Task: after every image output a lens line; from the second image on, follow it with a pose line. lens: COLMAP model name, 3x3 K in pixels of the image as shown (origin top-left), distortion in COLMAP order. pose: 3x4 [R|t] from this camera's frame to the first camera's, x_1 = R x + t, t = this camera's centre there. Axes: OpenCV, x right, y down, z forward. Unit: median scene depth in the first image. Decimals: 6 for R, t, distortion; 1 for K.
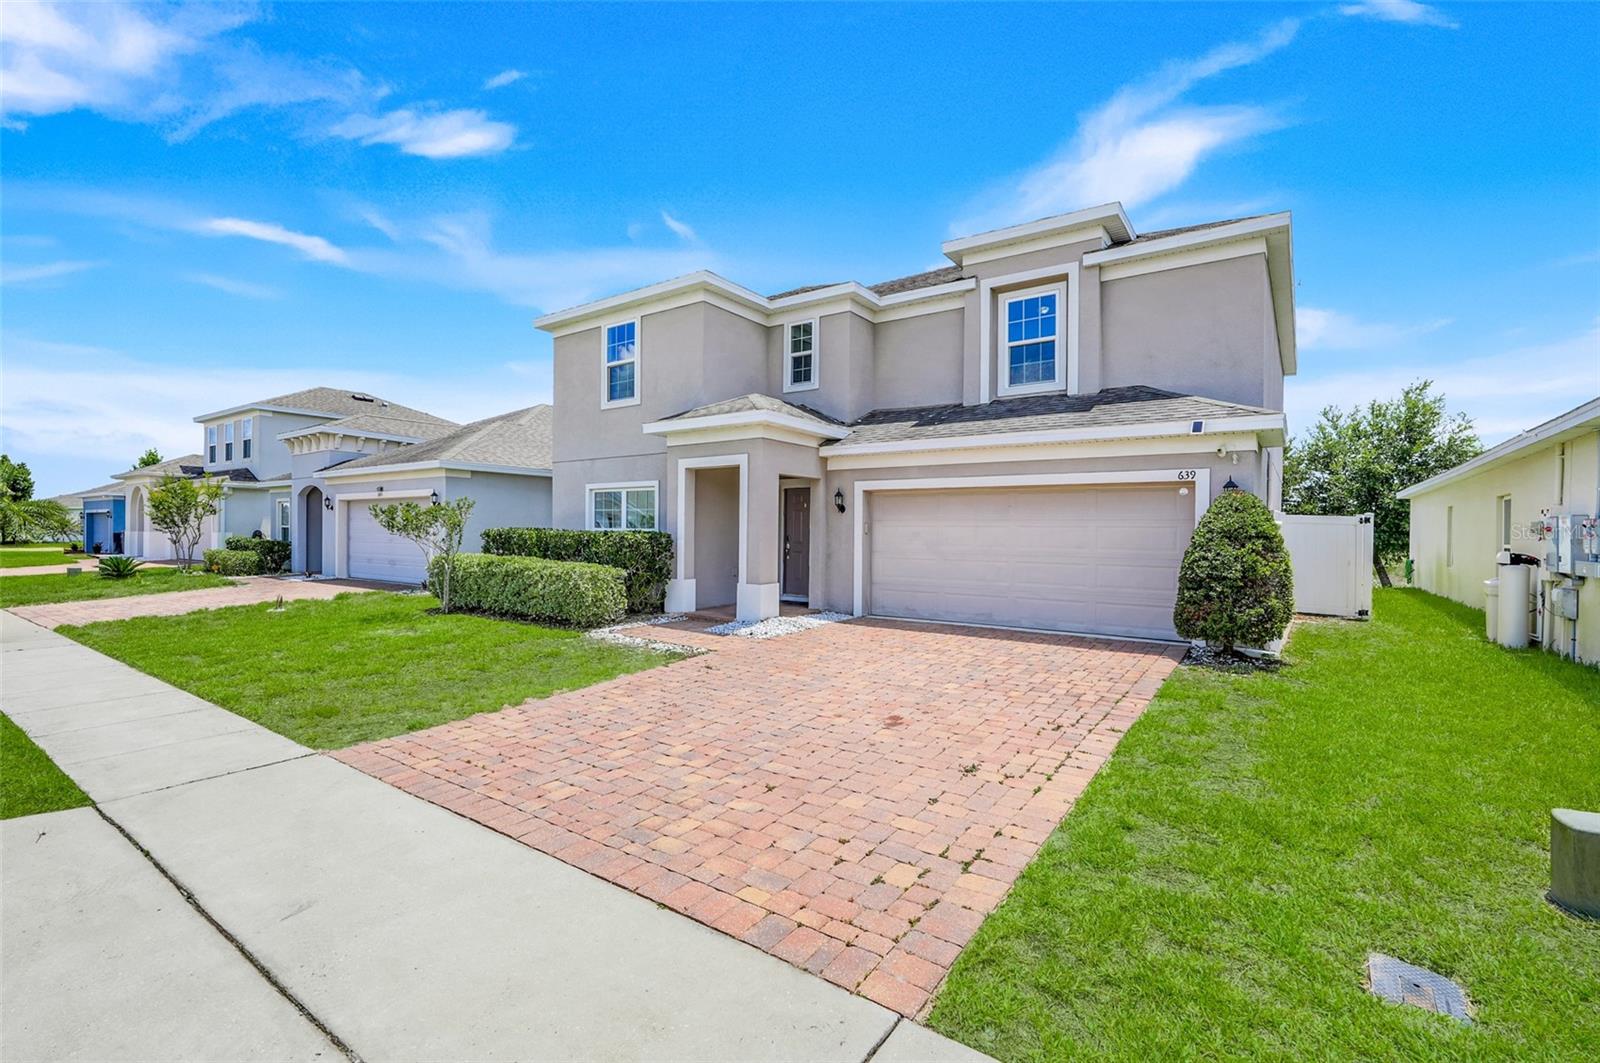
lens RADIAL K [[709.2, 0, 817.6], [0, 709.2, 526.1], [0, 0, 1]] dist [-0.000366, 0.000017]
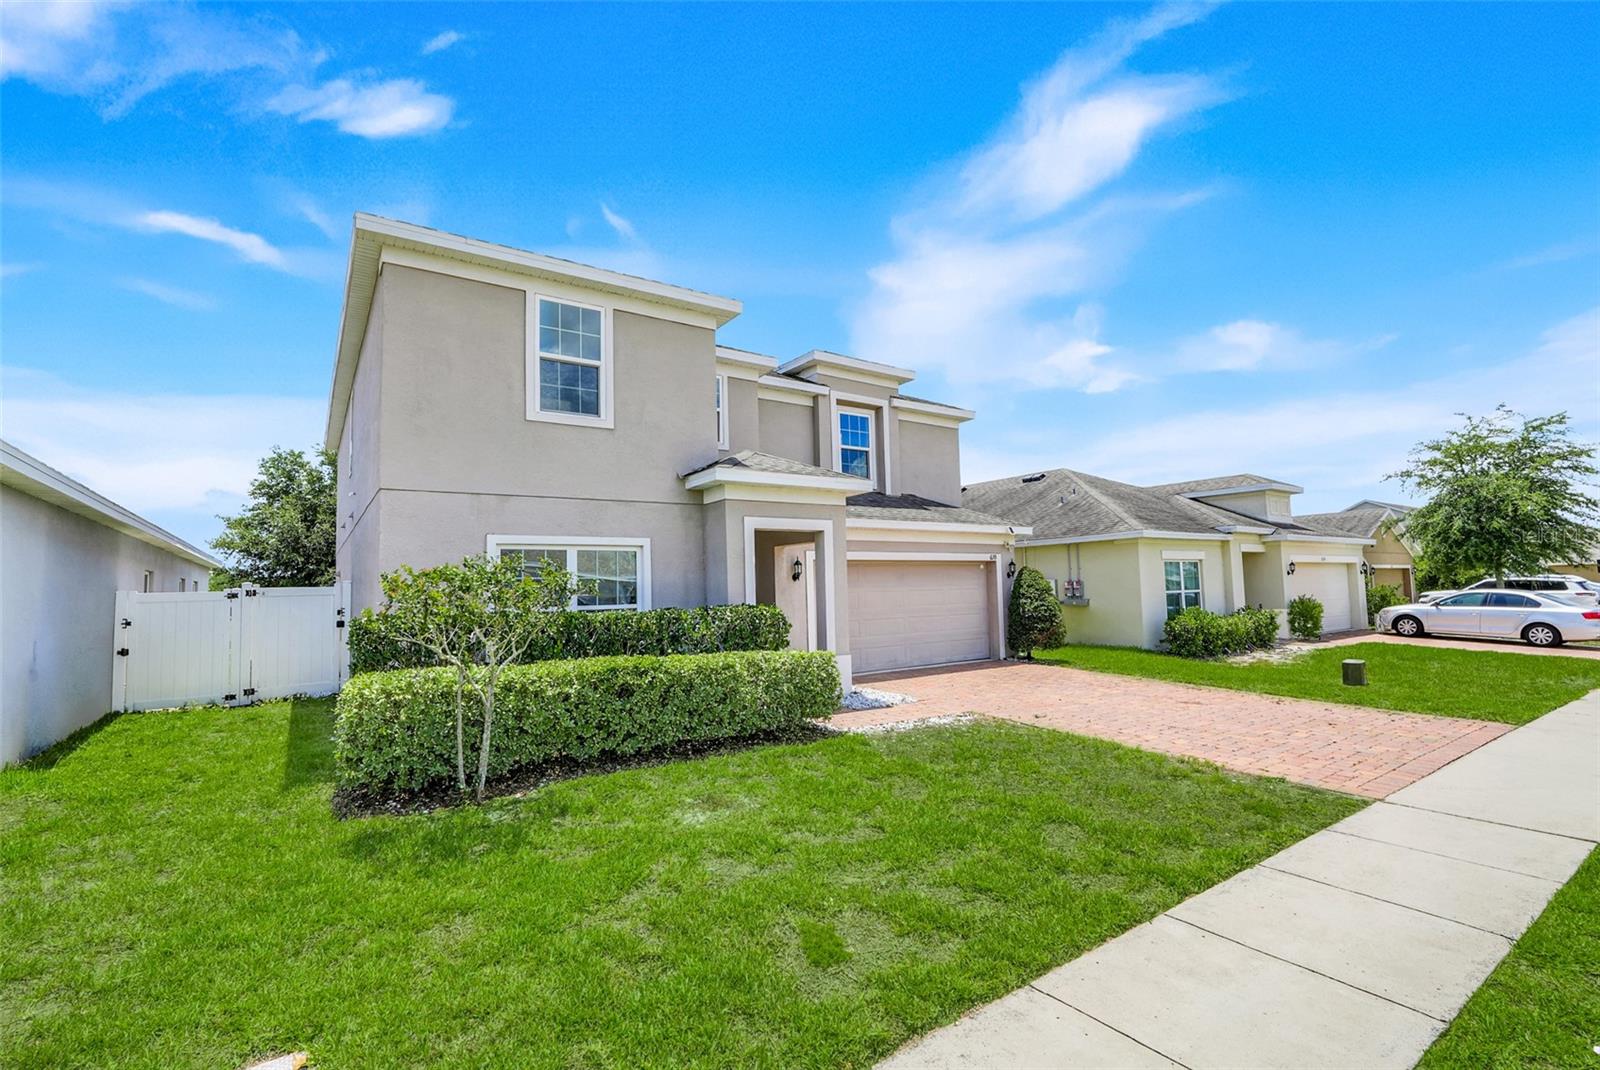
lens RADIAL K [[709.2, 0, 817.6], [0, 709.2, 529.6], [0, 0, 1]] dist [-0.000366, 0.000017]
pose [[0.339637, 0.063640, 0.938401, -0.934817], [0.022620, 0.996867, -0.075792, -0.015128], [-0.940285, 0.046968, 0.337133, 0.637440]]
